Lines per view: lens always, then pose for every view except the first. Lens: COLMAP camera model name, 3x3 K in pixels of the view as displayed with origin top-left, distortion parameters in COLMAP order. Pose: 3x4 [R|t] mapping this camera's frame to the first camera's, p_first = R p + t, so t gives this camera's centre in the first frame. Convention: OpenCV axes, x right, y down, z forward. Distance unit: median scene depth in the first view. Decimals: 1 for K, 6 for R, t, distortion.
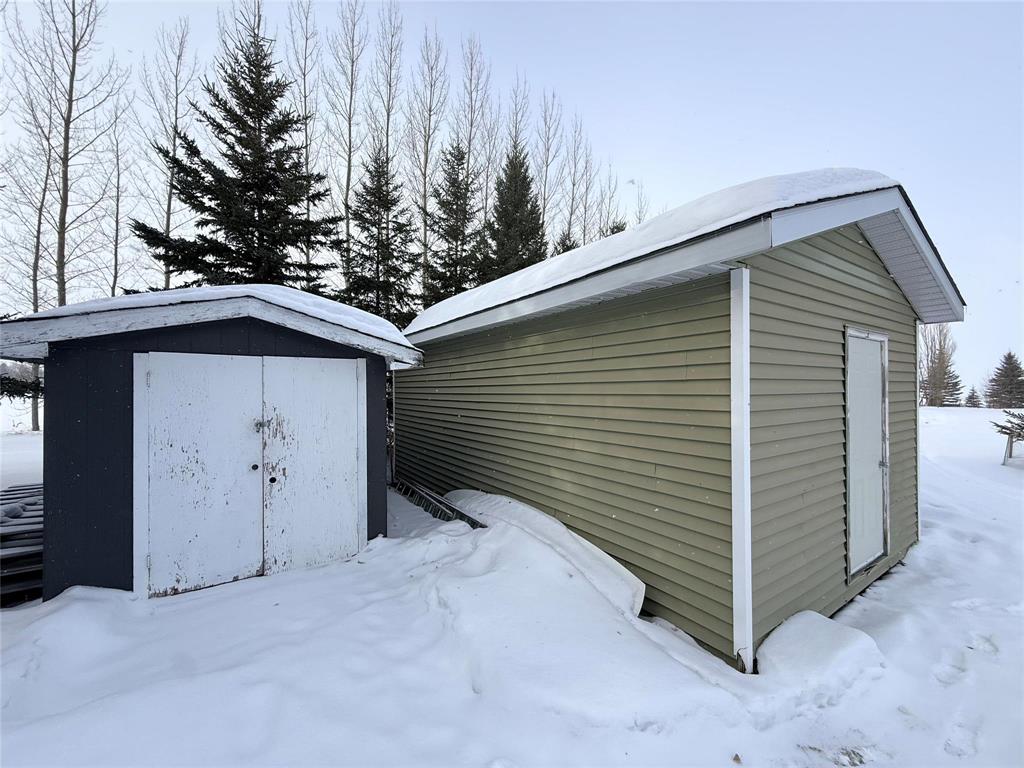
lens RADIAL K [[406.8, 0, 510.9], [0, 406.8, 385.1], [0, 0, 1]] dist [-0.001344, 0.000675]
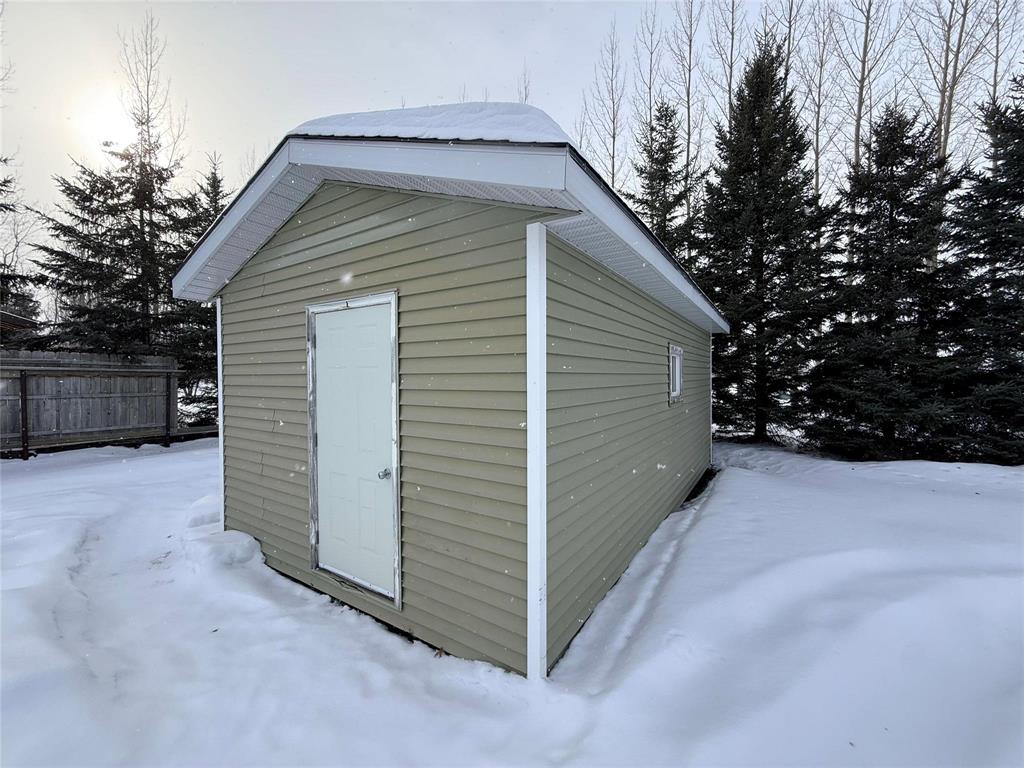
lens RADIAL K [[406.8, 0, 511.6], [0, 406.8, 384.8], [0, 0, 1]] dist [-0.001344, 0.000675]
pose [[0.397714, 0.023363, -0.917212, 1.713015], [0.003911, 0.999624, 0.027158, 0.018230], [0.917501, -0.014388, 0.397473, 0.947278]]
